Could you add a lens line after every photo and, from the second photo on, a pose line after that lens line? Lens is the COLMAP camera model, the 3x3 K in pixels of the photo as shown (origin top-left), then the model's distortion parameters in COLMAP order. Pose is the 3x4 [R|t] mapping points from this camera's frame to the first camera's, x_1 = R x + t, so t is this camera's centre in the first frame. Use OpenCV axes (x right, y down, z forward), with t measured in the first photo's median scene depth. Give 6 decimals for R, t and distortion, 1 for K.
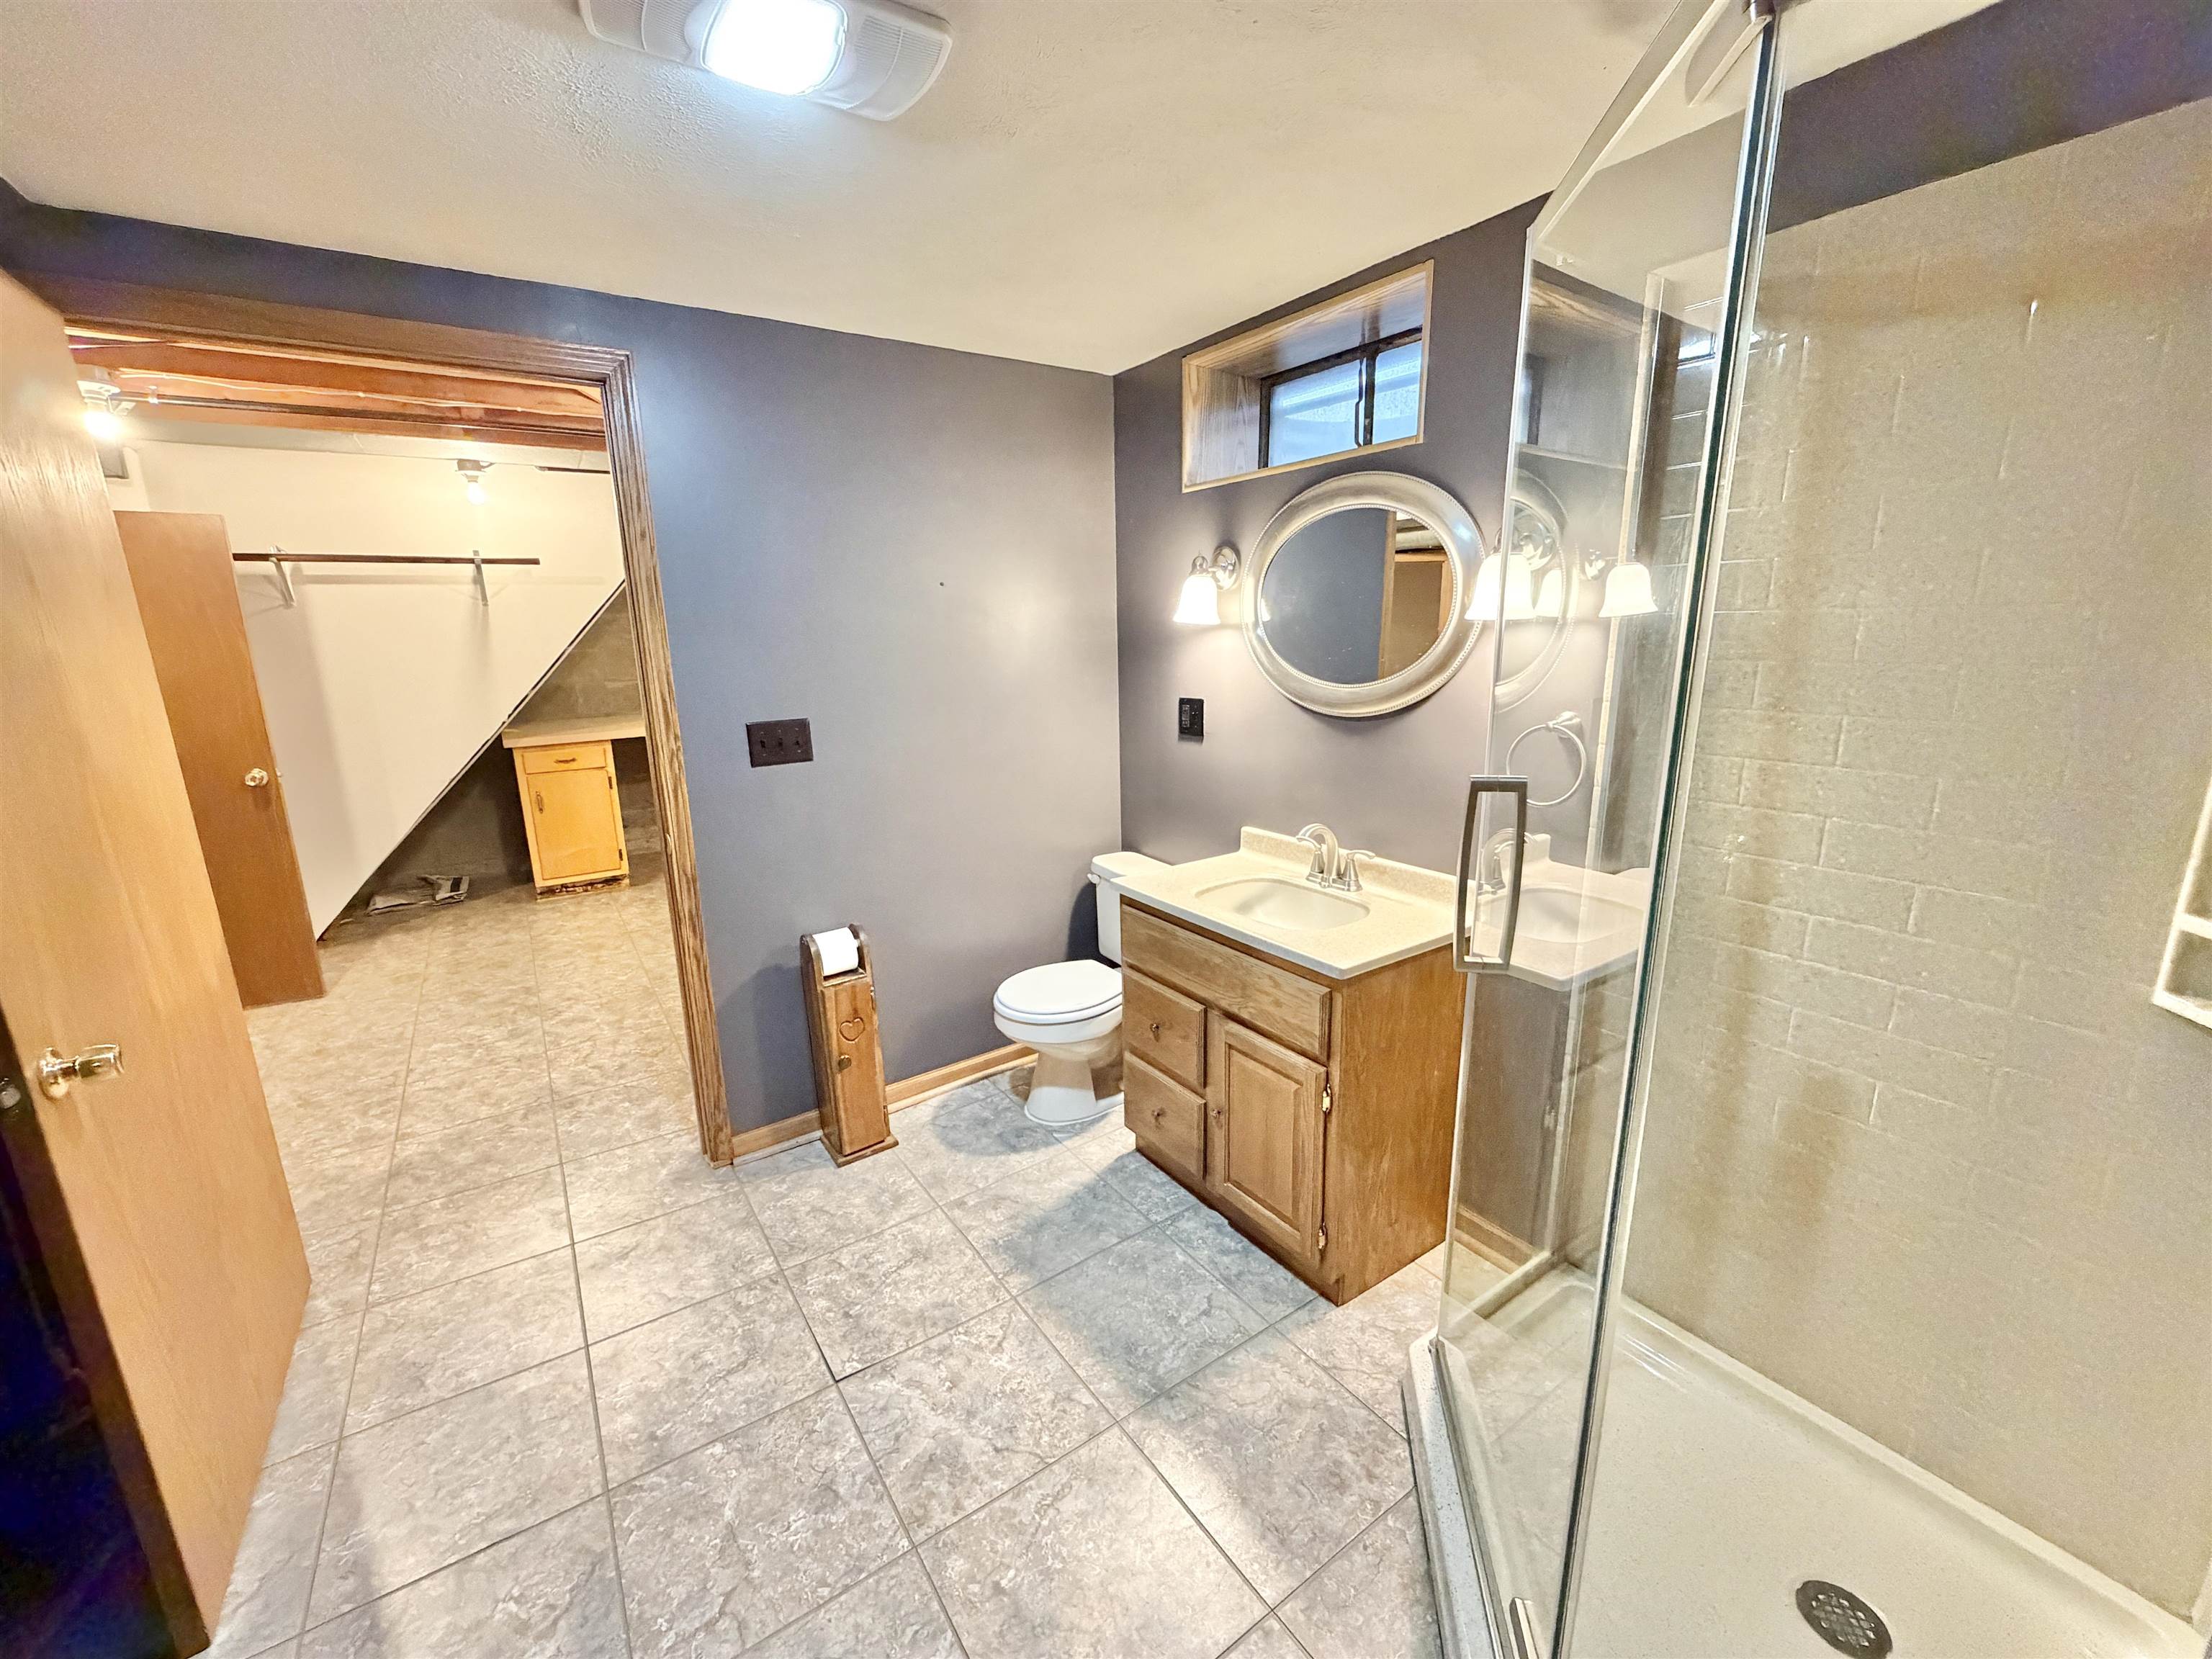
lens RADIAL K [[880.0, 0, 1104.1], [0, 880.0, 828.8], [0, 0, 1]] dist [-0.004060, -0.000025]
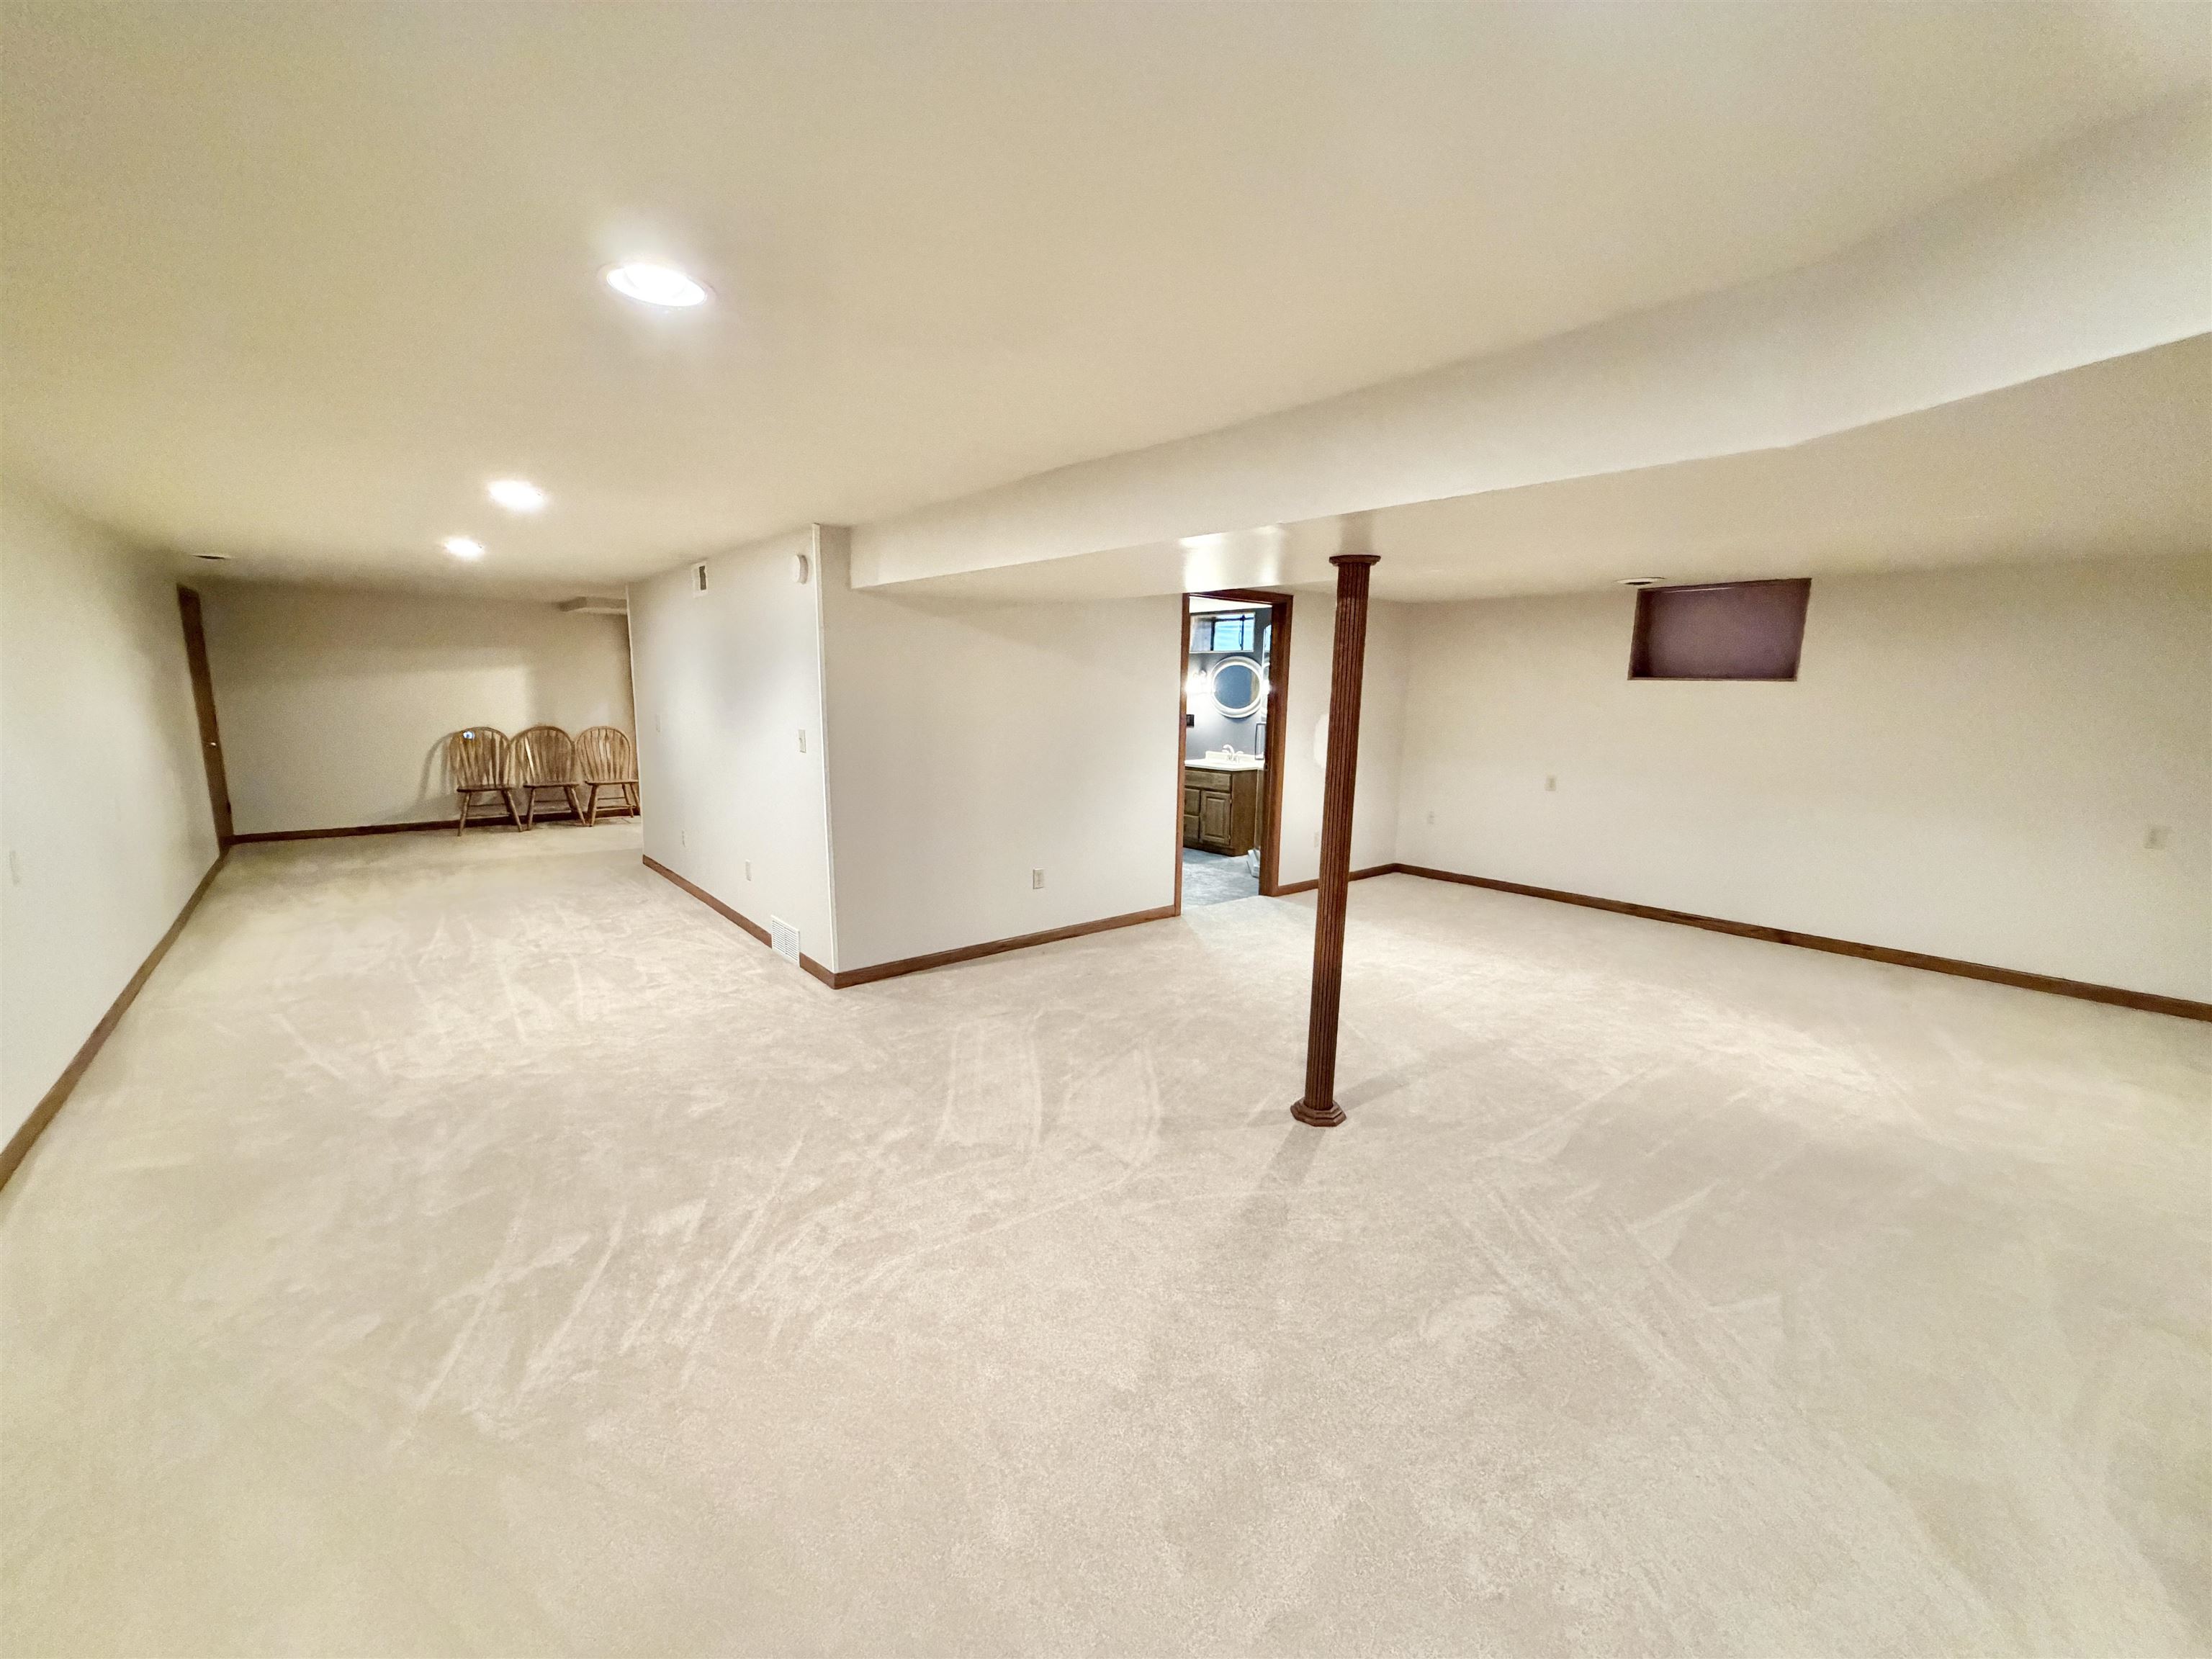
lens RADIAL K [[880.0, 0, 1098.7], [0, 880.0, 832.1], [0, 0, 1]] dist [-0.004060, -0.000025]
pose [[0.993970, 0.016410, 0.108420, -0.687327], [-0.011047, 0.998694, -0.049887, 0.540262], [-0.109097, 0.048388, 0.992853, -2.576510]]
